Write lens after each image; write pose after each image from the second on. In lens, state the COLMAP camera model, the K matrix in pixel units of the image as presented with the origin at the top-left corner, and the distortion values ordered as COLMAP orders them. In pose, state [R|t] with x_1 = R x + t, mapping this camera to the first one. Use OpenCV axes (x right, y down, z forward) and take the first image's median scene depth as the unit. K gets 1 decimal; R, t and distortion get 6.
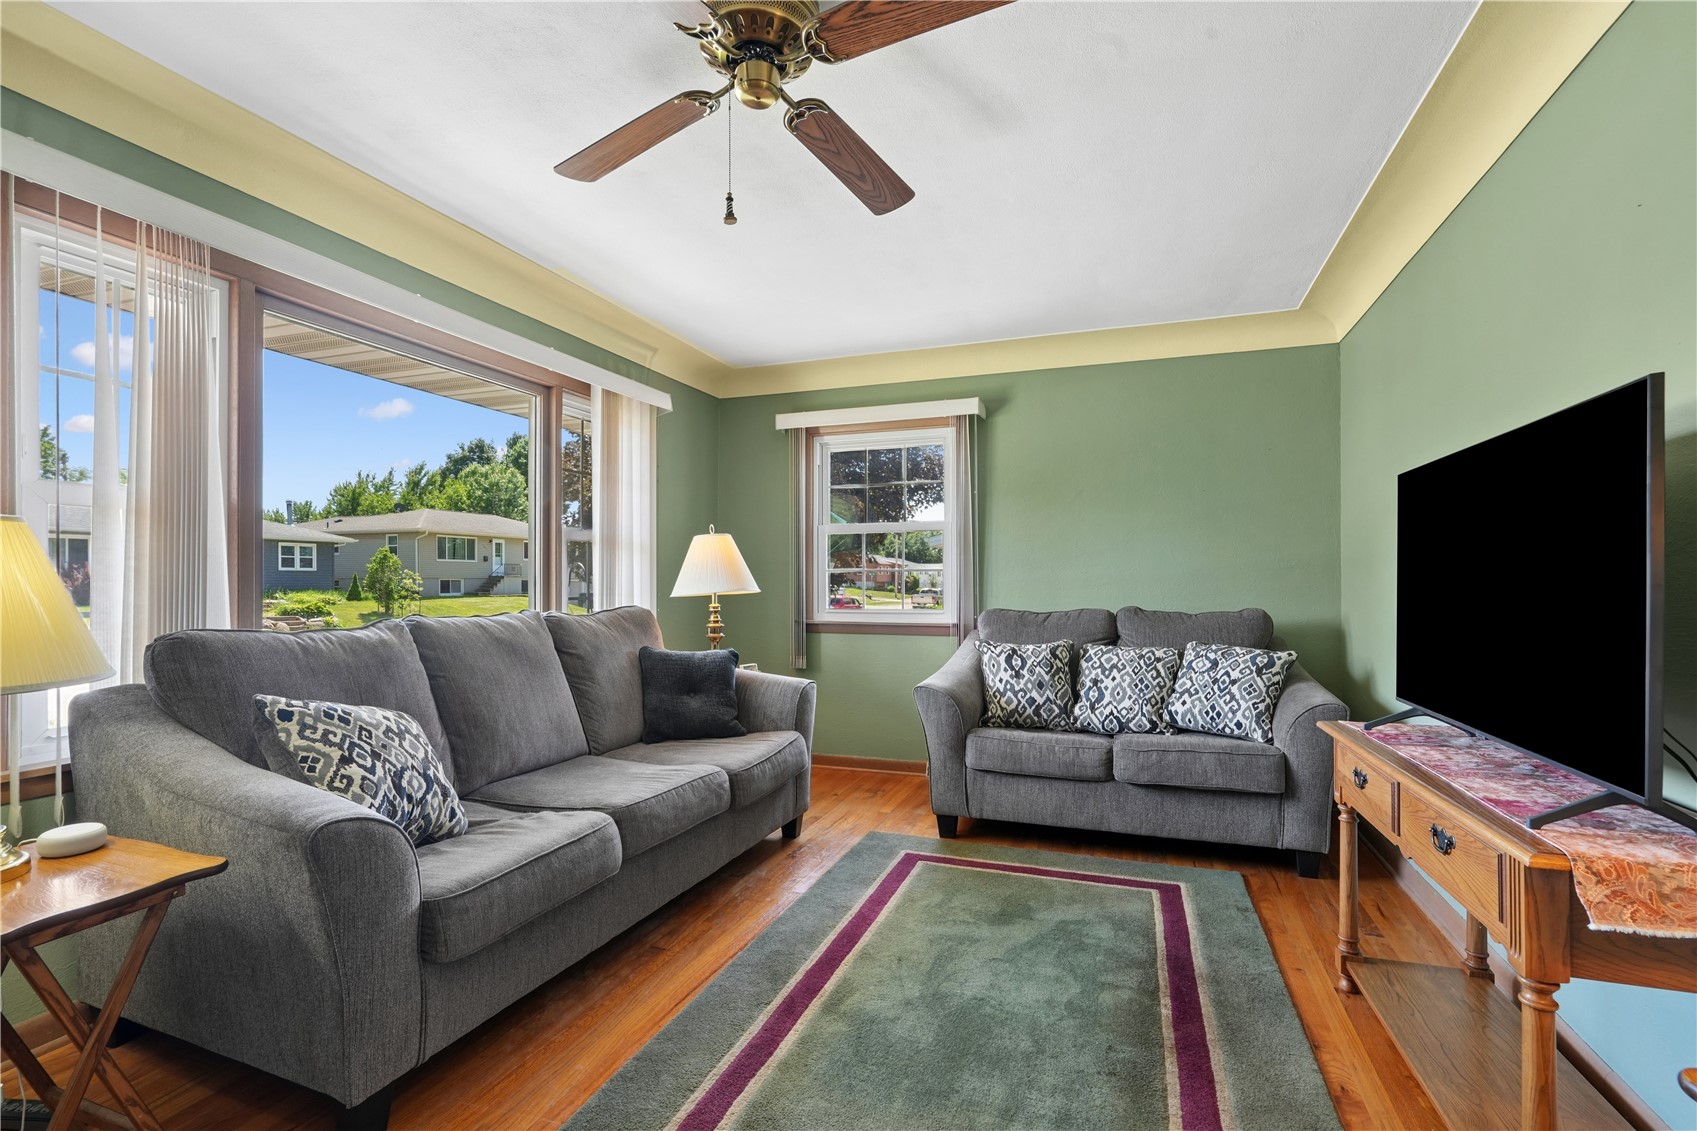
lens RADIAL K [[772.9, 0, 849.5], [0, 772.9, 573.8], [0, 0, 1]] dist [-0.004814, 0.000605]
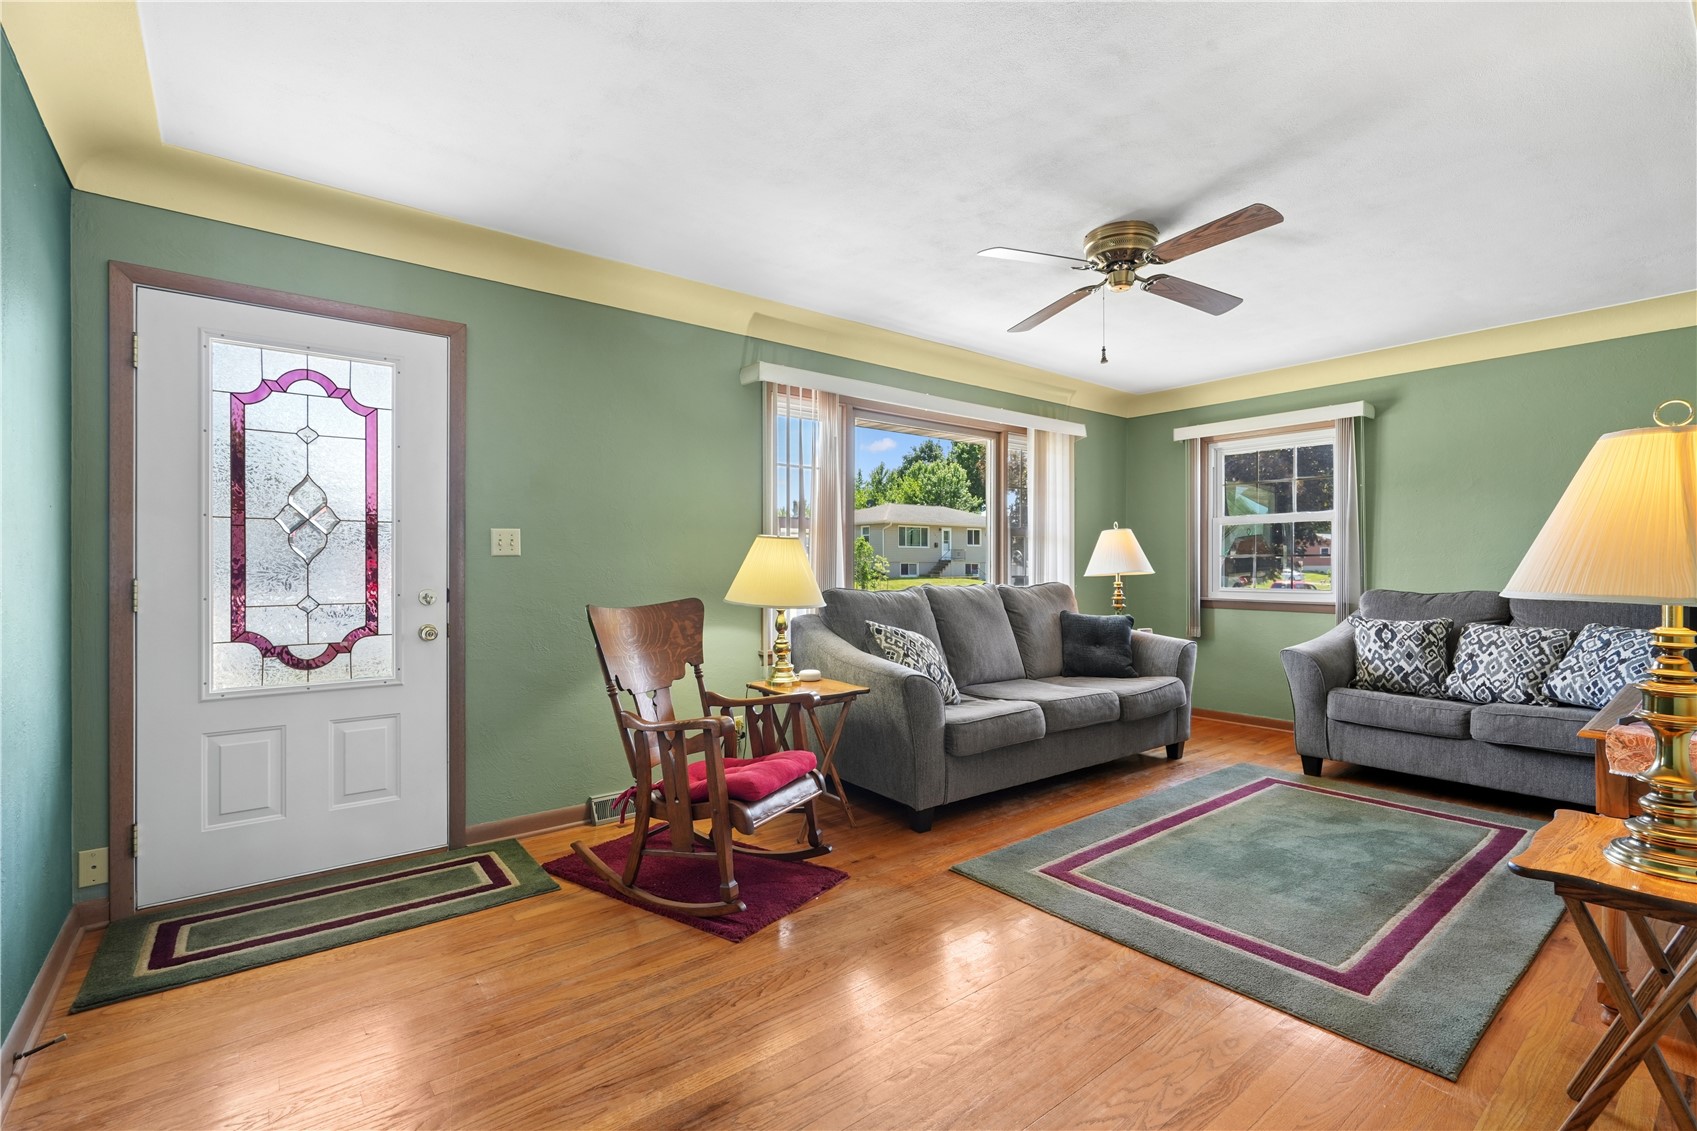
lens RADIAL K [[772.9, 0, 849.5], [0, 772.9, 573.8], [0, 0, 1]] dist [-0.004814, 0.000605]
pose [[0.854179, 0.007331, -0.519927, 0.137491], [0.003503, 0.999797, 0.019851, -0.002975], [0.519967, -0.018778, 0.853980, -0.420698]]
